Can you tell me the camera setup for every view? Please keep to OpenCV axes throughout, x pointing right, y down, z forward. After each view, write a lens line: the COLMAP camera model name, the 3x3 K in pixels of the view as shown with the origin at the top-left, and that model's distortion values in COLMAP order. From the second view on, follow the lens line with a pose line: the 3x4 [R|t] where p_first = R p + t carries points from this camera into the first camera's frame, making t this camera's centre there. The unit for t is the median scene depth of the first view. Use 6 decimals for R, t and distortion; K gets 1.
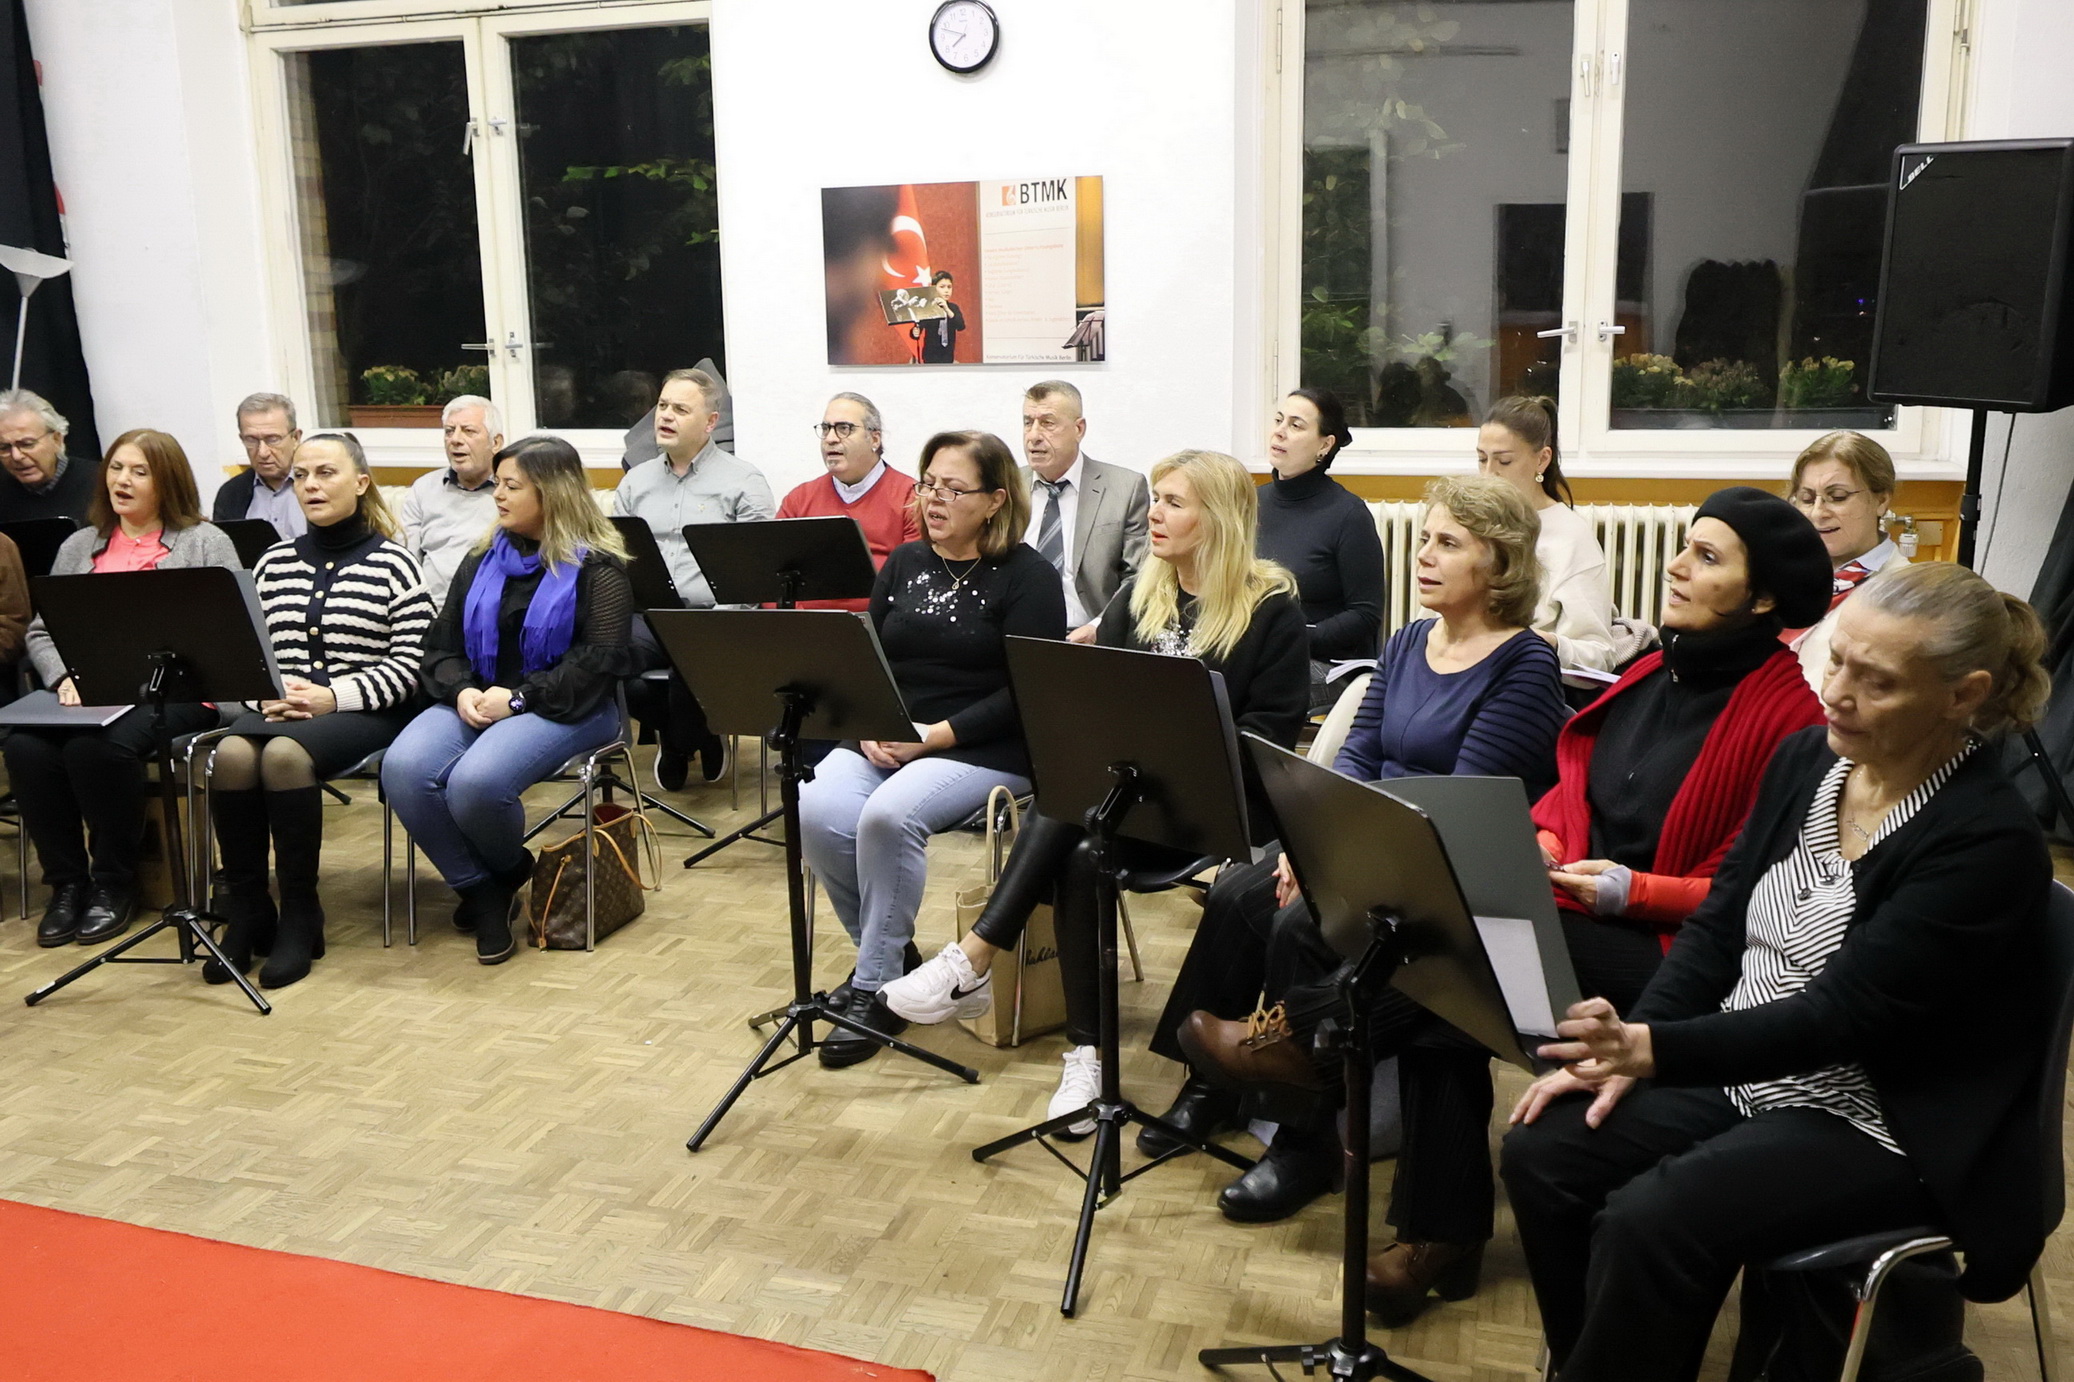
lens RADIAL K [[1713.1, 0, 1049.3], [0, 1713.1, 672.1], [0, 0, 1]] dist [-0.007438, 0.008550]
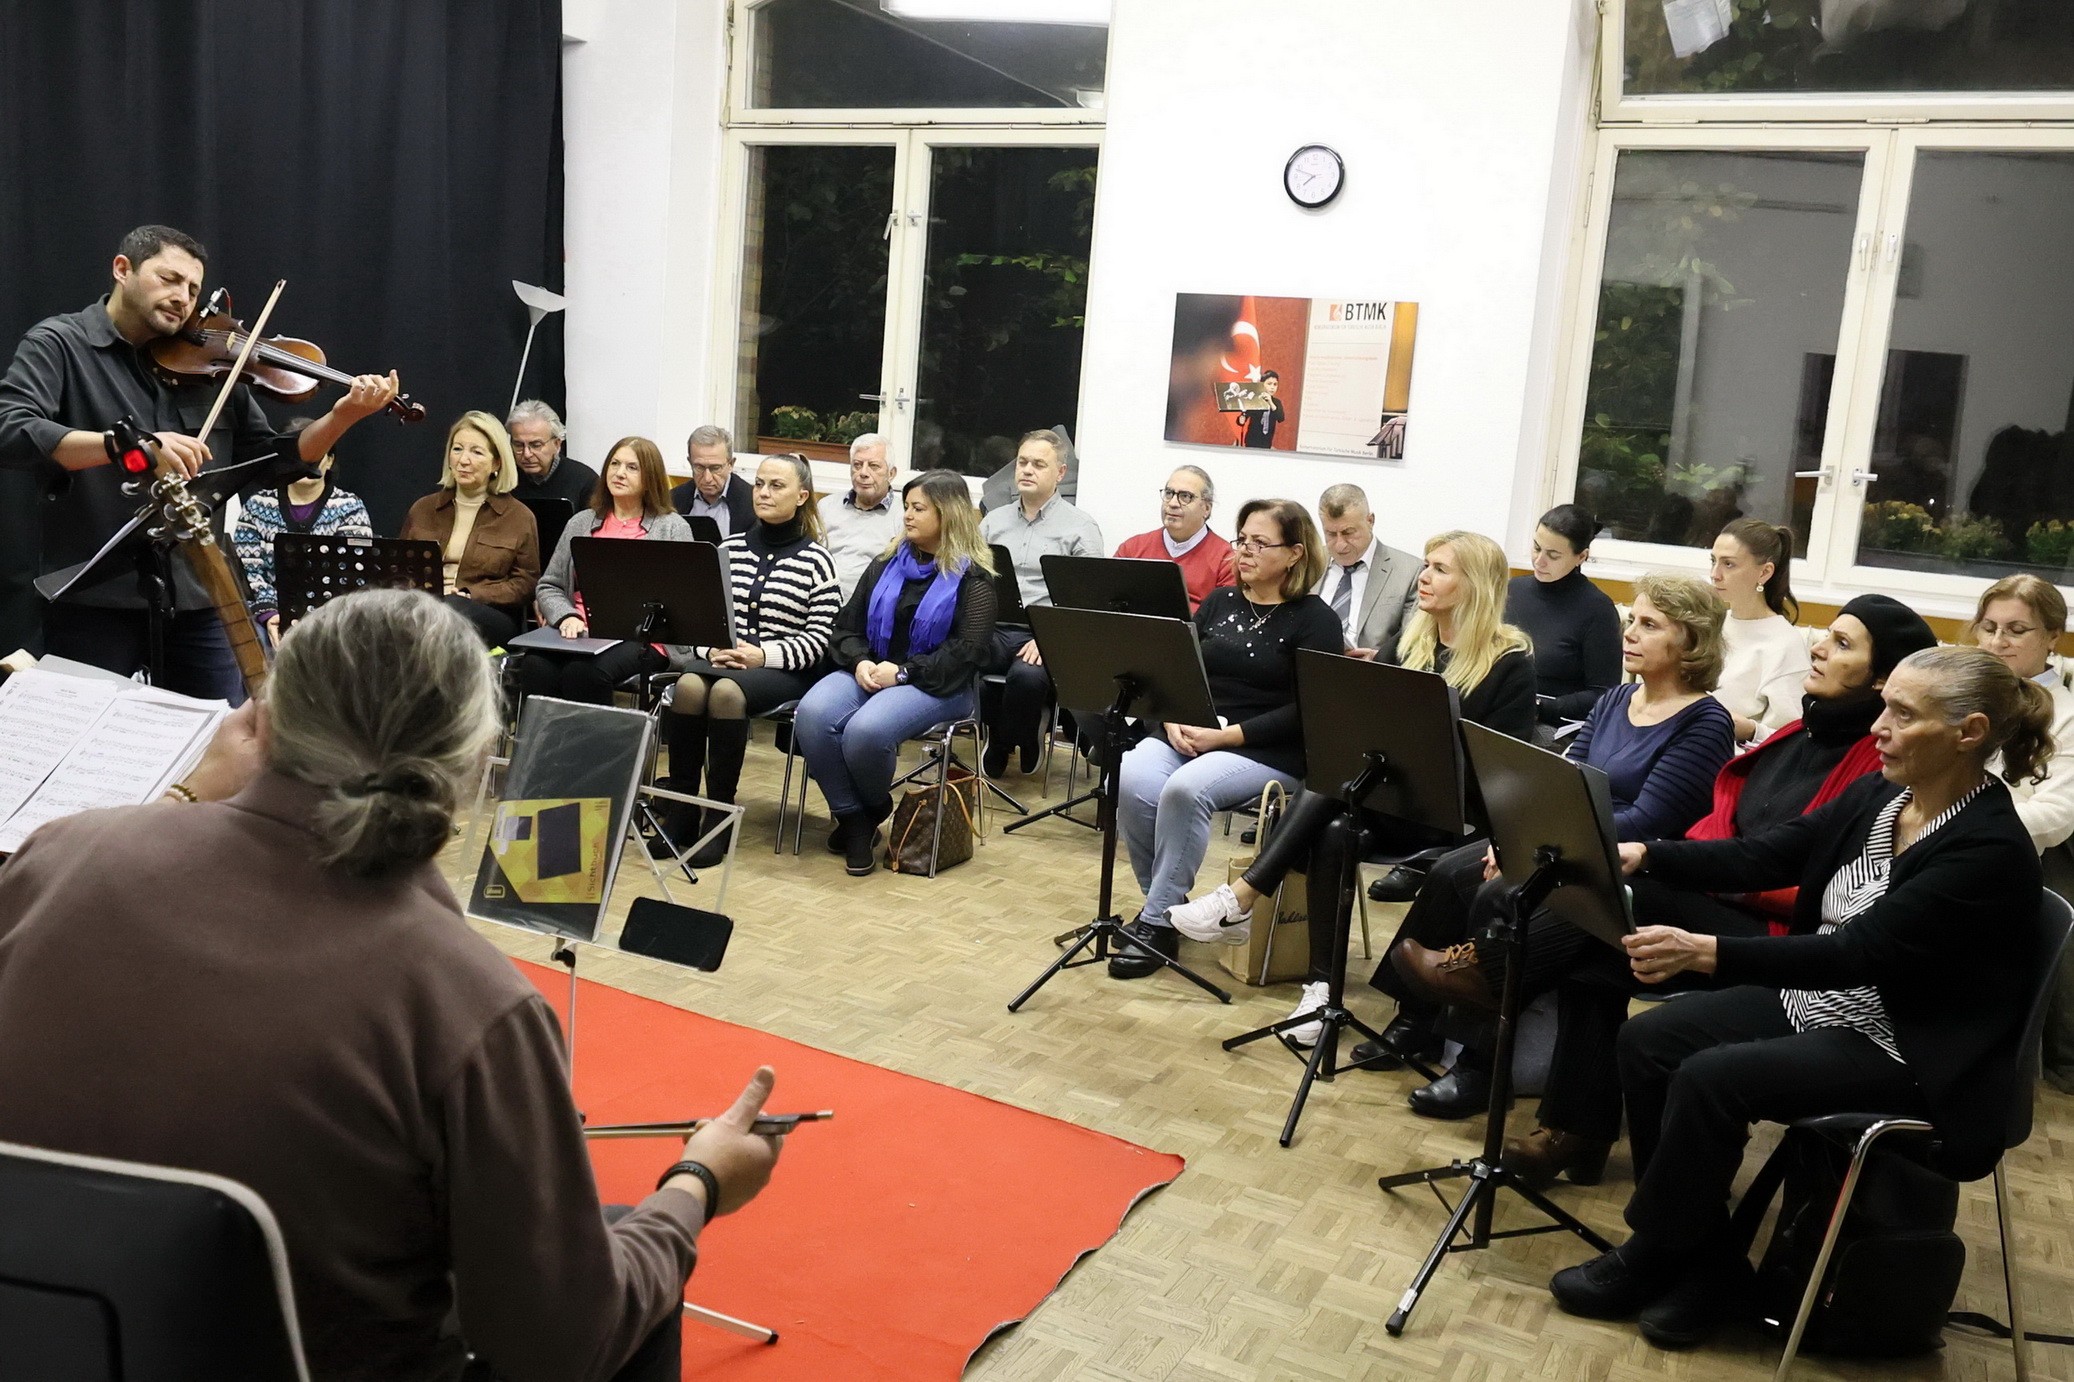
lens RADIAL K [[1713.1, 0, 1031.4], [0, 1713.1, 678.3], [0, 0, 1]] dist [-0.007438, 0.008550]
pose [[0.978541, 0.119259, -0.168033, -0.000821], [-0.126766, 0.991327, -0.034646, 0.049949], [0.162444, 0.055203, 0.985172, -0.236106]]
